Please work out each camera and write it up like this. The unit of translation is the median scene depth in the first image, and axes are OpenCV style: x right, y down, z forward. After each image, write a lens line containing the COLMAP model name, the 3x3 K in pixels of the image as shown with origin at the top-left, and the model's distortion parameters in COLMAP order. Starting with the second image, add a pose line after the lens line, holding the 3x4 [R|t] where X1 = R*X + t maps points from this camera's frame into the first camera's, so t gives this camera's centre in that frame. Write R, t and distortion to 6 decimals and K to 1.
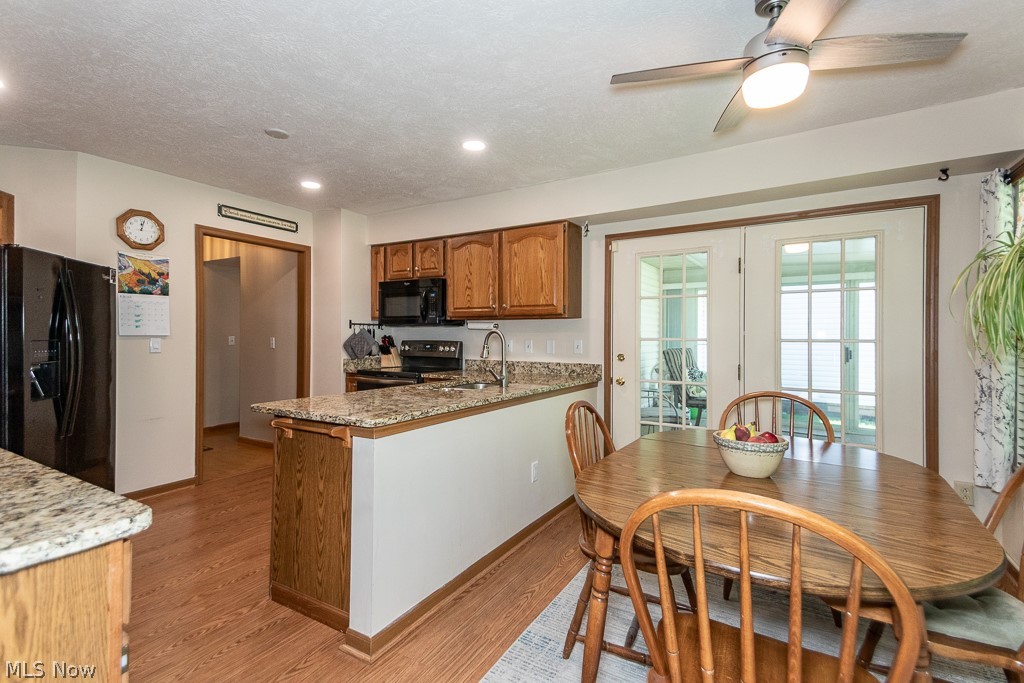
lens RADIAL K [[471.1, 0, 509.7], [0, 471.1, 340.9], [0, 0, 1]] dist [0.054009, -0.007750]
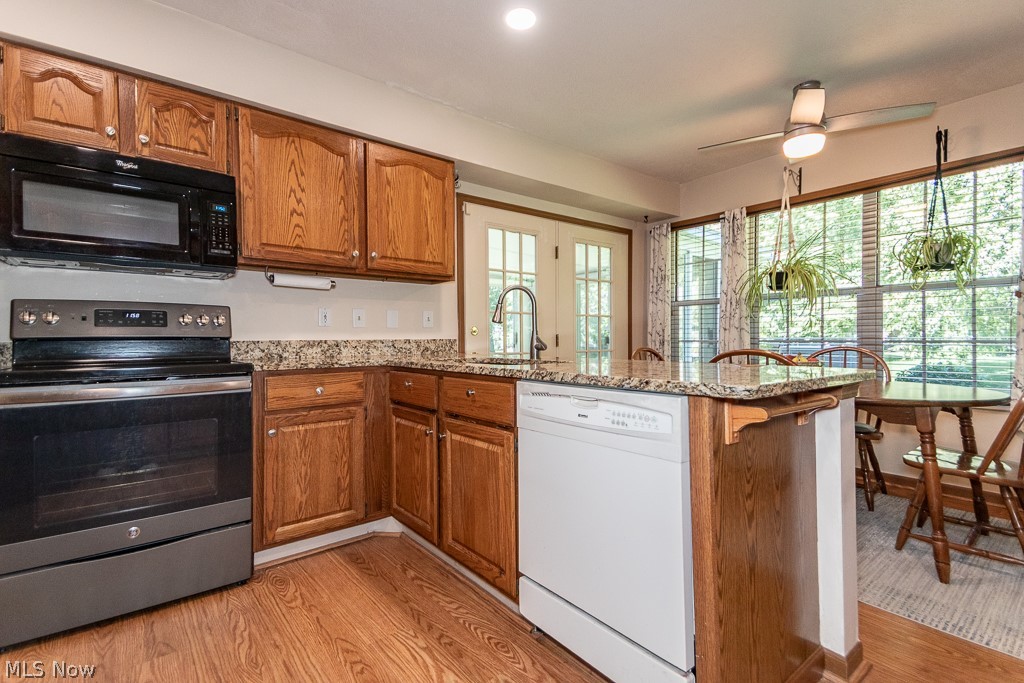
lens RADIAL K [[471.1, 0, 508.6], [0, 471.1, 344.3], [0, 0, 1]] dist [0.054009, -0.007750]
pose [[0.361927, -0.018916, 0.932015, -0.611054], [0.016511, 0.999767, 0.013879, 0.050440], [-0.932060, 0.010366, 0.362155, 0.613832]]
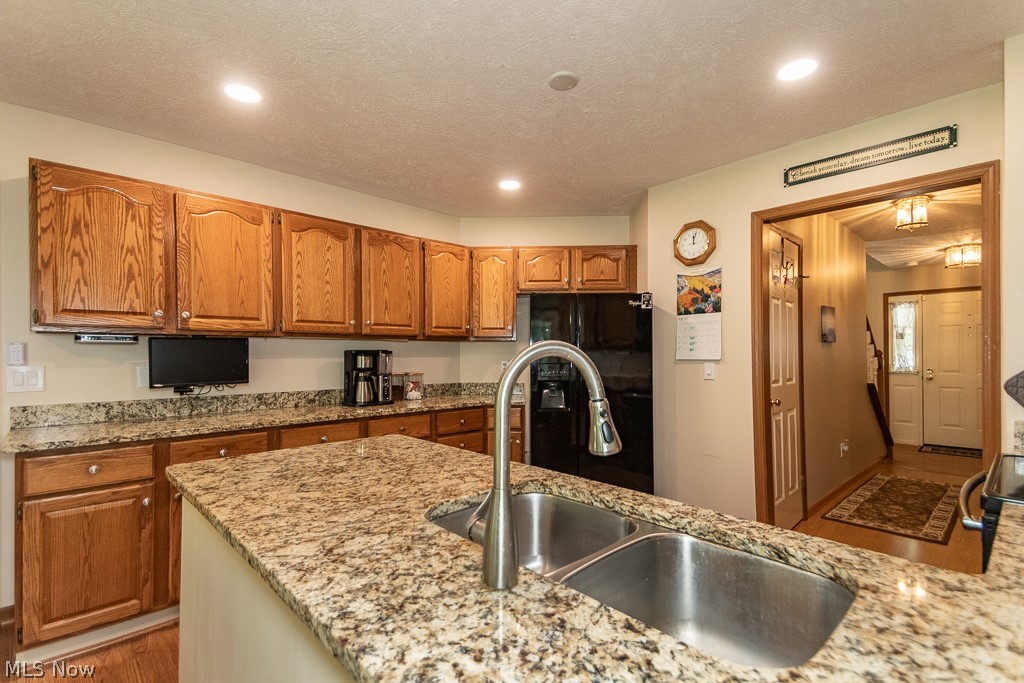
lens RADIAL K [[471.1, 0, 511.3], [0, 471.1, 351.0], [0, 0, 1]] dist [0.054009, -0.007750]
pose [[-0.270851, -0.011128, -0.962557, 0.180391], [-0.008466, 0.999922, -0.009178, -0.015726], [0.962584, 0.005663, -0.270924, 0.878363]]
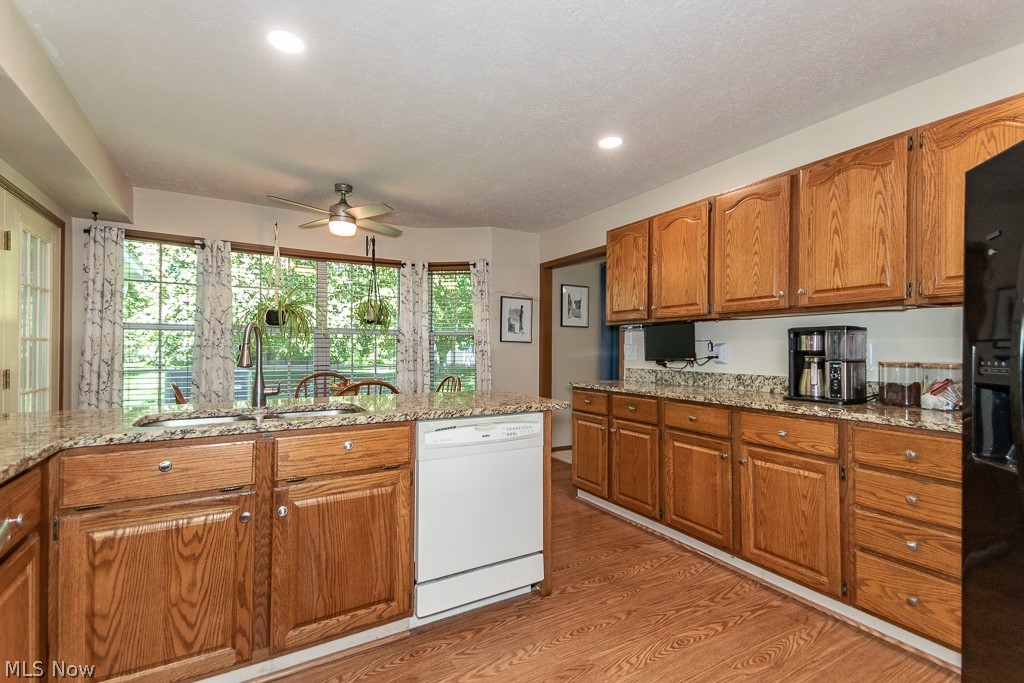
lens RADIAL K [[471.1, 0, 515.3], [0, 471.1, 343.6], [0, 0, 1]] dist [0.054009, -0.007750]
pose [[-0.873174, -0.004039, 0.487391, -0.551174], [-0.006606, 0.999972, -0.003547, 0.004703], [-0.487363, -0.006317, -0.873177, 1.166912]]
